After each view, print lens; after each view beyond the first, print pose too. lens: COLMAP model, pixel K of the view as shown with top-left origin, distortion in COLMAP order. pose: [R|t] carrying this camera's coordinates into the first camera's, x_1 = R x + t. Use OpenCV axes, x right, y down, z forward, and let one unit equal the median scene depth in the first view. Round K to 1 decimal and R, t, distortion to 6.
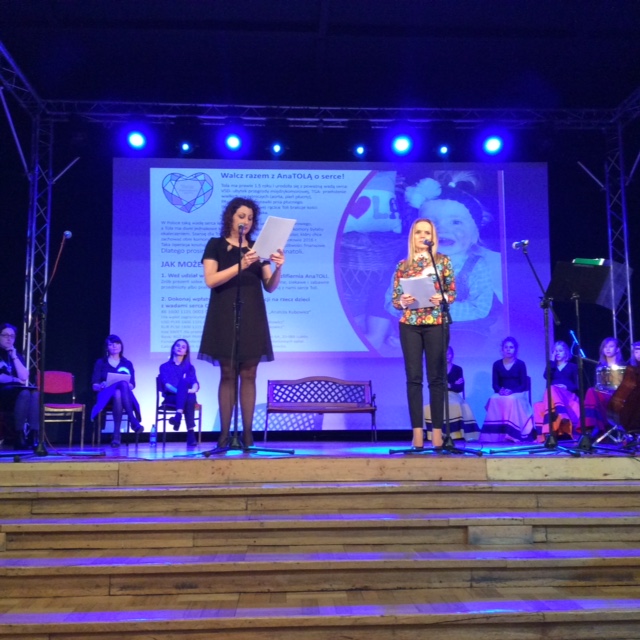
lens RADIAL K [[769.6, 0, 320.0], [0, 769.6, 320.0], [0, 0, 1]] dist [0.095236, 0.000031]
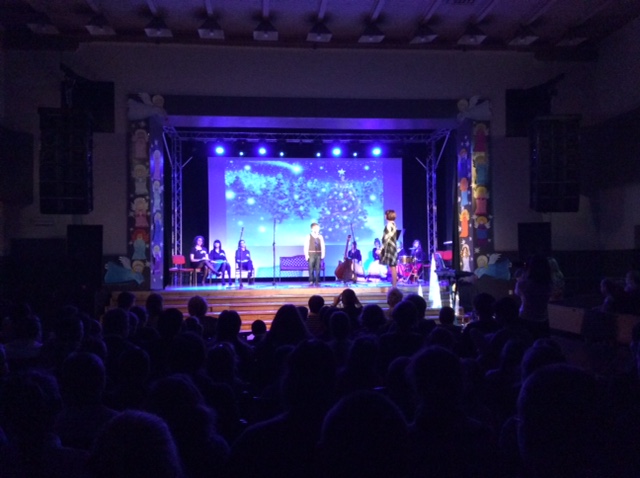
lens RADIAL K [[562.1, 0, 320.0], [0, 562.1, 239.0], [0, 0, 1]] dist [0.102419, -0.179264]
pose [[0.999685, -0.008159, 0.023731, 0.015144], [0.006334, 0.997087, 0.076008, -0.097244], [-0.024282, -0.075834, 0.996825, -0.667072]]
